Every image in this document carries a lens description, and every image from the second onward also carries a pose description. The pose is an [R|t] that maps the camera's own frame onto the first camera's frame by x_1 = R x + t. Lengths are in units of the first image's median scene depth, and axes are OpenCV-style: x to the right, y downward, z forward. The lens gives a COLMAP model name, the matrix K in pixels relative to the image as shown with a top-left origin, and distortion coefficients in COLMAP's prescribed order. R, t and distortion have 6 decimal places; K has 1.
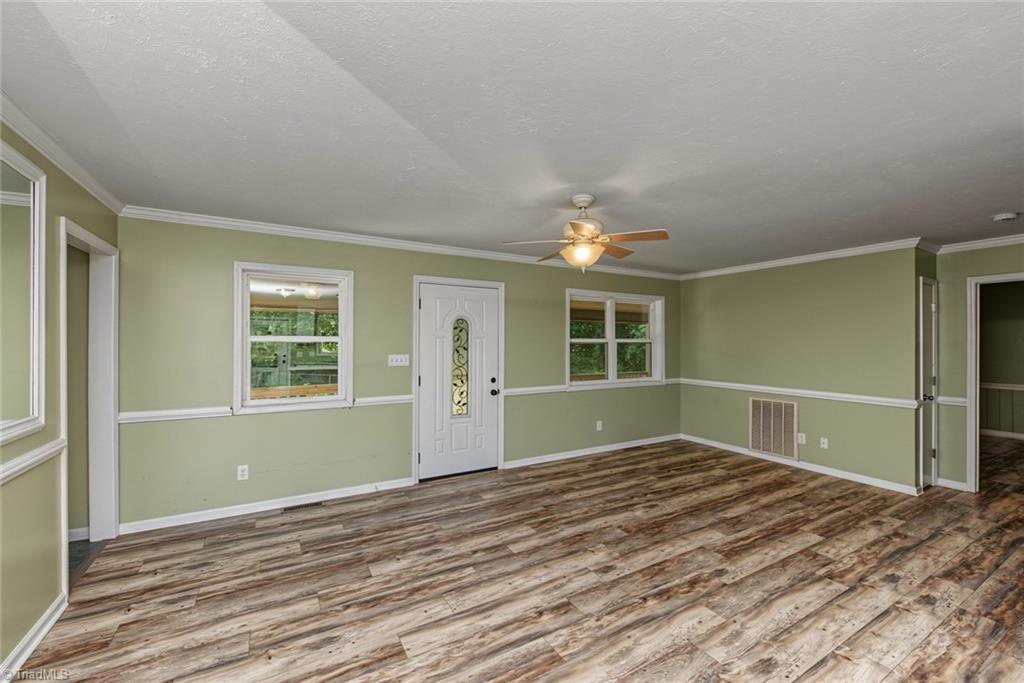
lens RADIAL K [[418.2, 0, 512.0], [0, 418.2, 341.5], [0, 0, 1]] dist [-0.000687, -0.003318]
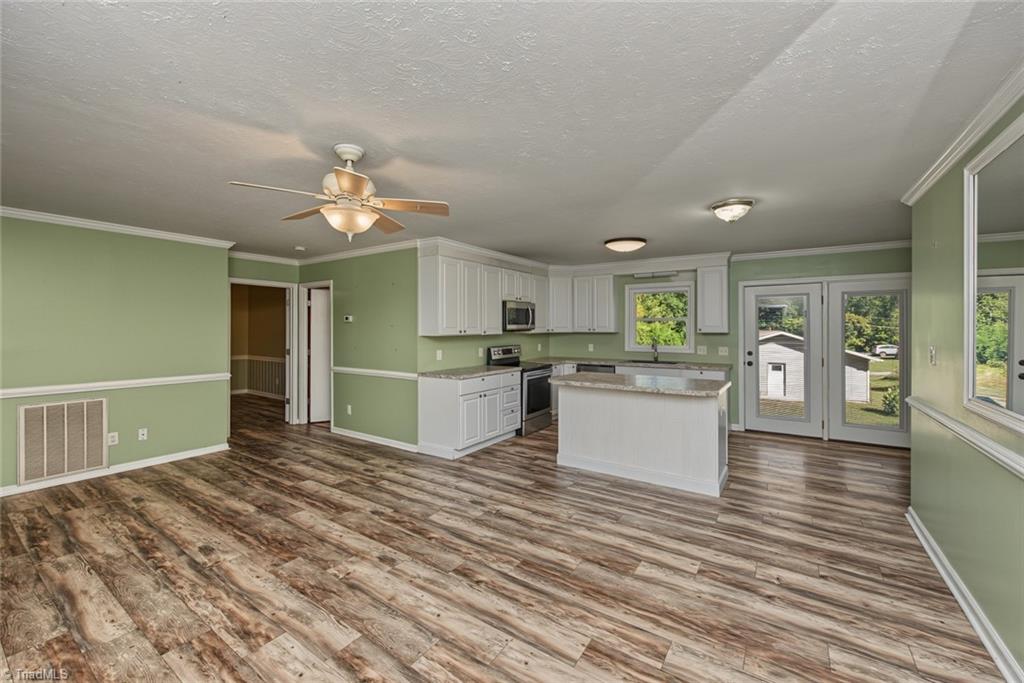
lens RADIAL K [[405.9, 0, 514.5], [0, 405.9, 320.2], [0, 0, 1]] dist [-0.002076, -0.000870]
pose [[-0.436354, 0.012306, 0.899691, -0.683261], [-0.004167, 0.999868, -0.015697, -0.001706], [-0.899765, -0.010599, -0.436245, 1.030729]]
